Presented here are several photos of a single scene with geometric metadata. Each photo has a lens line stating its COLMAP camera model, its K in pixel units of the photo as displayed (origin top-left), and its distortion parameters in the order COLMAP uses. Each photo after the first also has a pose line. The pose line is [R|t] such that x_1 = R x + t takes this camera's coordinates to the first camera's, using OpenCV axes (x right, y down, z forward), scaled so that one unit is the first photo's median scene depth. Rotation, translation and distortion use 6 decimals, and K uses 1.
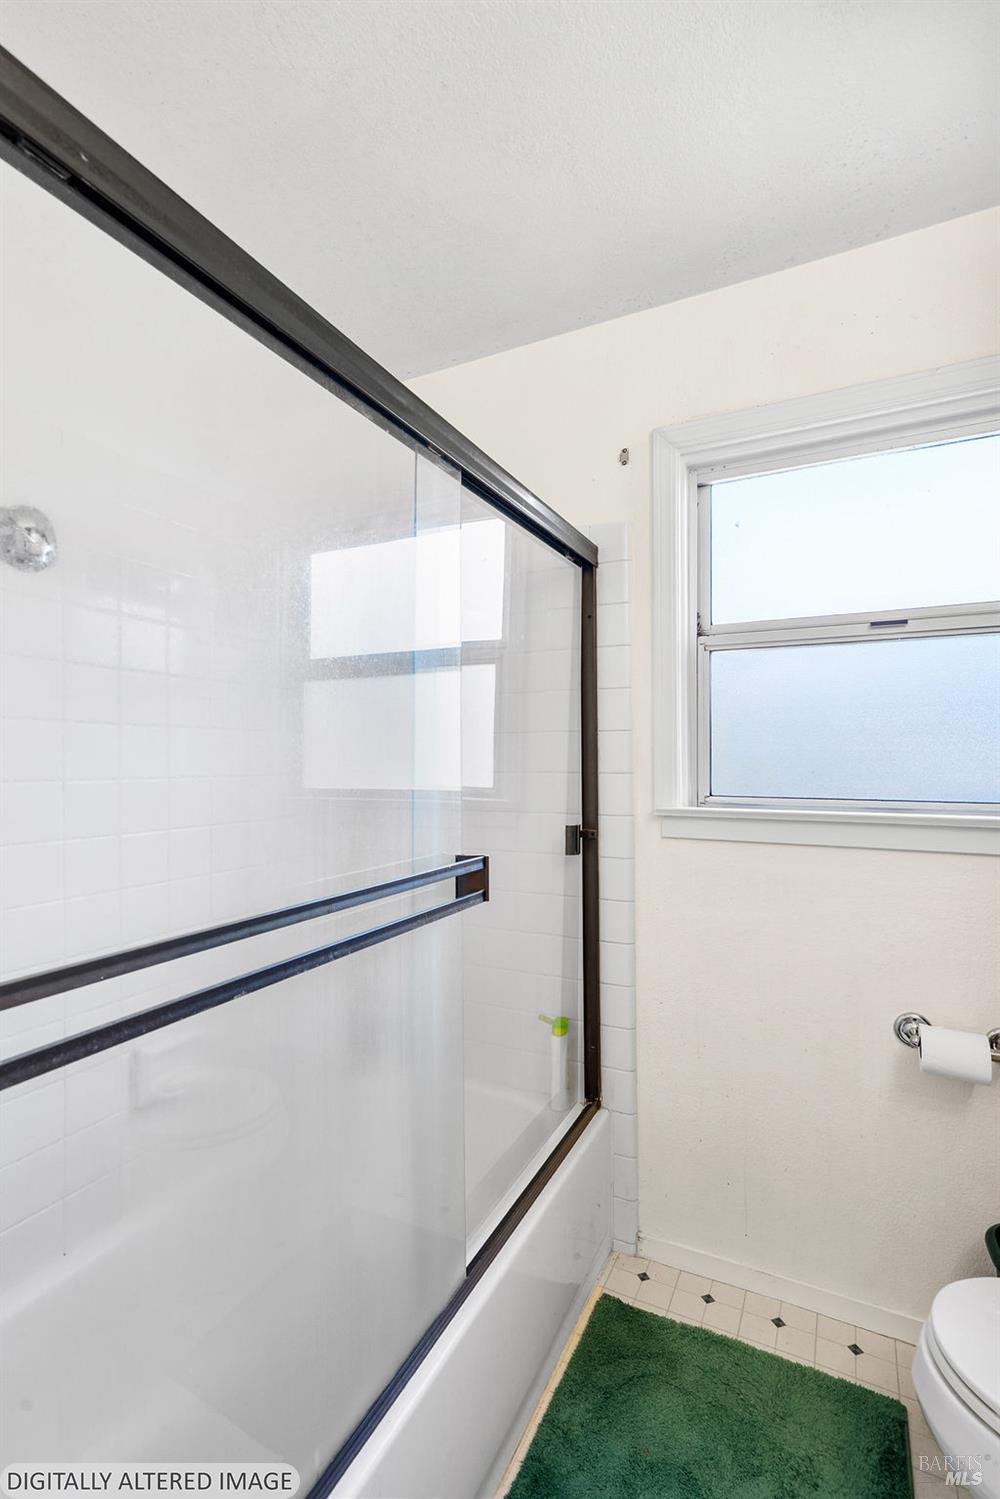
lens RADIAL K [[689.0, 0, 495.9], [0, 689.0, 758.5], [0, 0, 1]] dist [-0.004863, 0.002551]
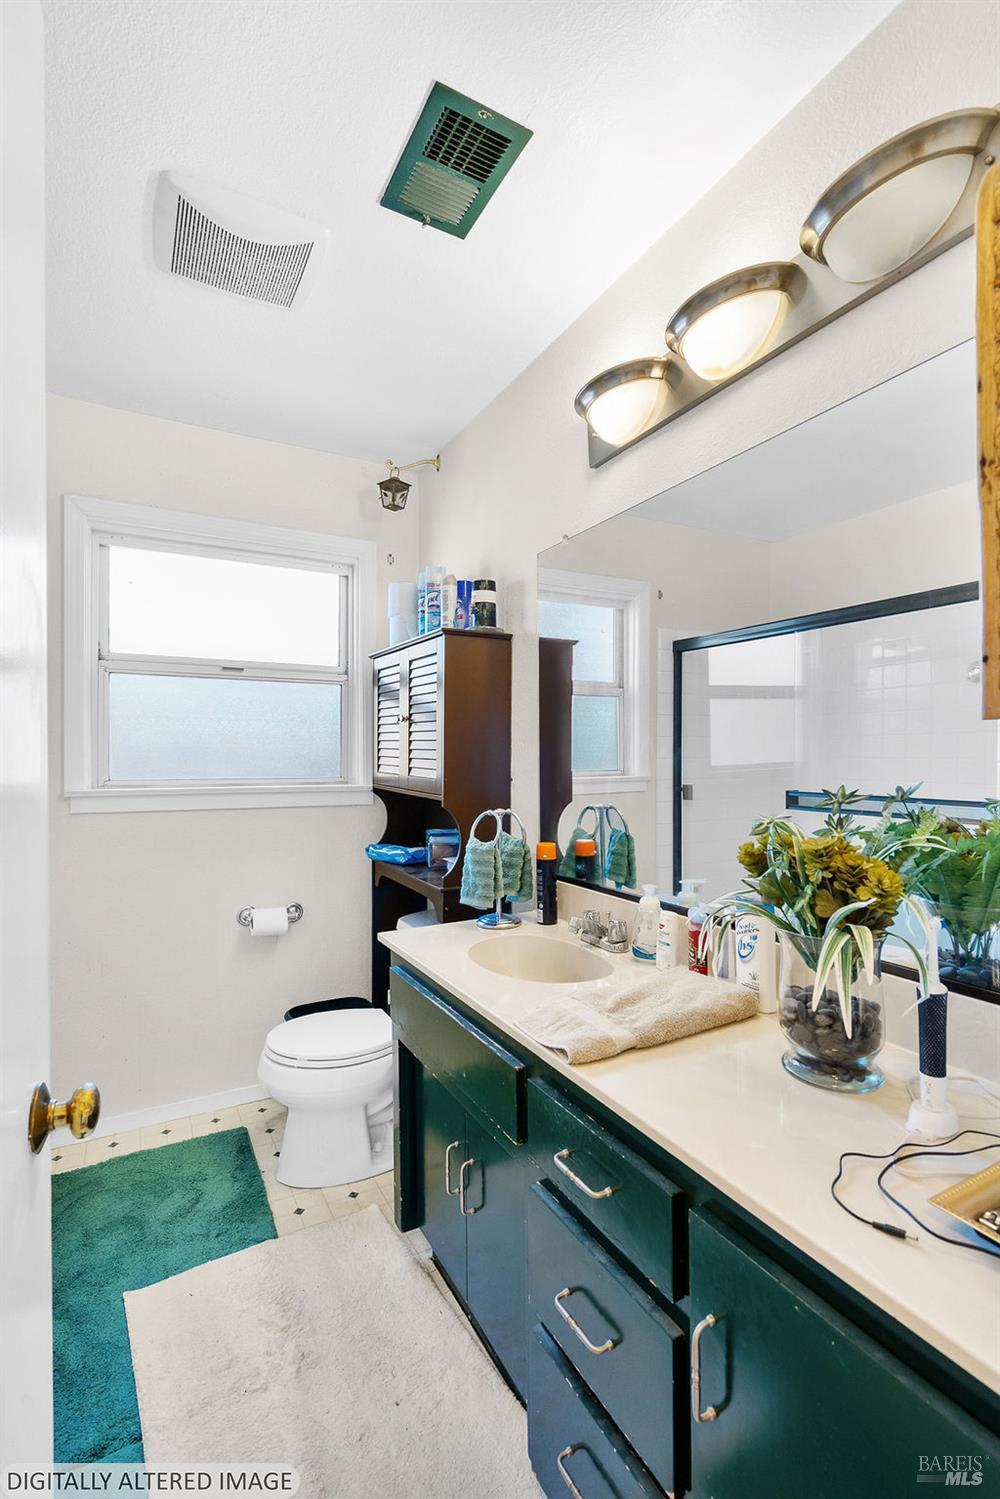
lens RADIAL K [[689.0, 0, 491.1], [0, 689.0, 747.4], [0, 0, 1]] dist [-0.004863, 0.002551]
pose [[0.578975, 0.007944, 0.815307, -0.350421], [-0.003991, 0.999968, -0.006908, -0.004015], [-0.815336, 0.000746, 0.578988, -0.380454]]
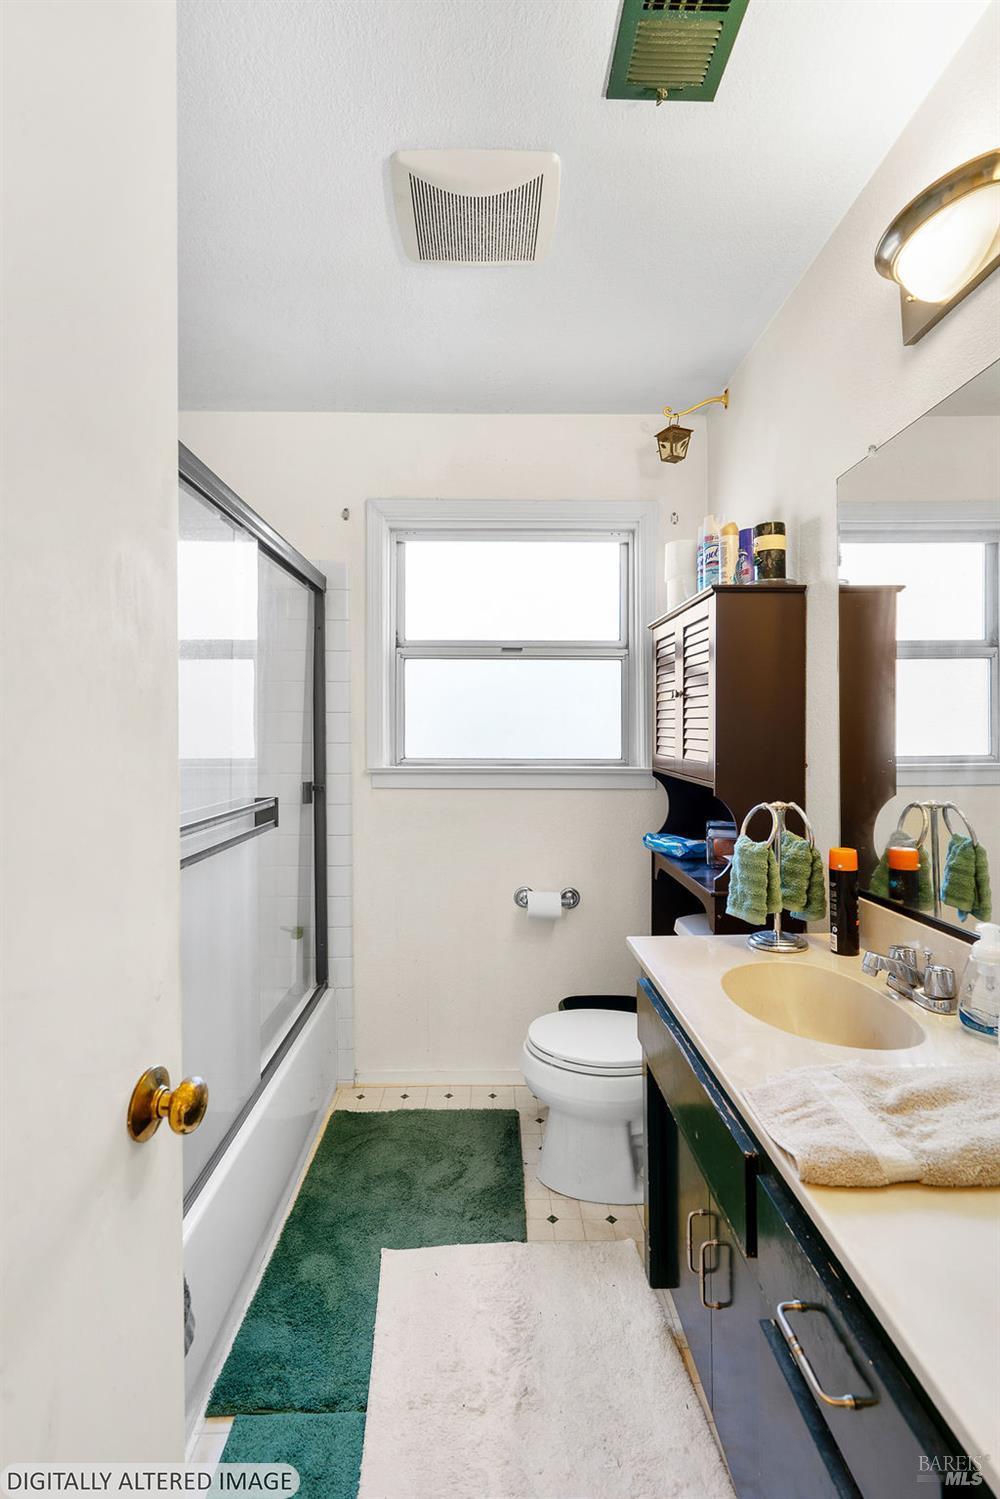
lens RADIAL K [[689.0, 0, 489.7], [0, 689.0, 730.1], [0, 0, 1]] dist [-0.004863, 0.002551]
pose [[0.890764, 0.003192, 0.454455, -0.188520], [-0.002518, 0.999995, -0.002087, -0.003193], [-0.454459, 0.000715, 0.890767, -0.373621]]
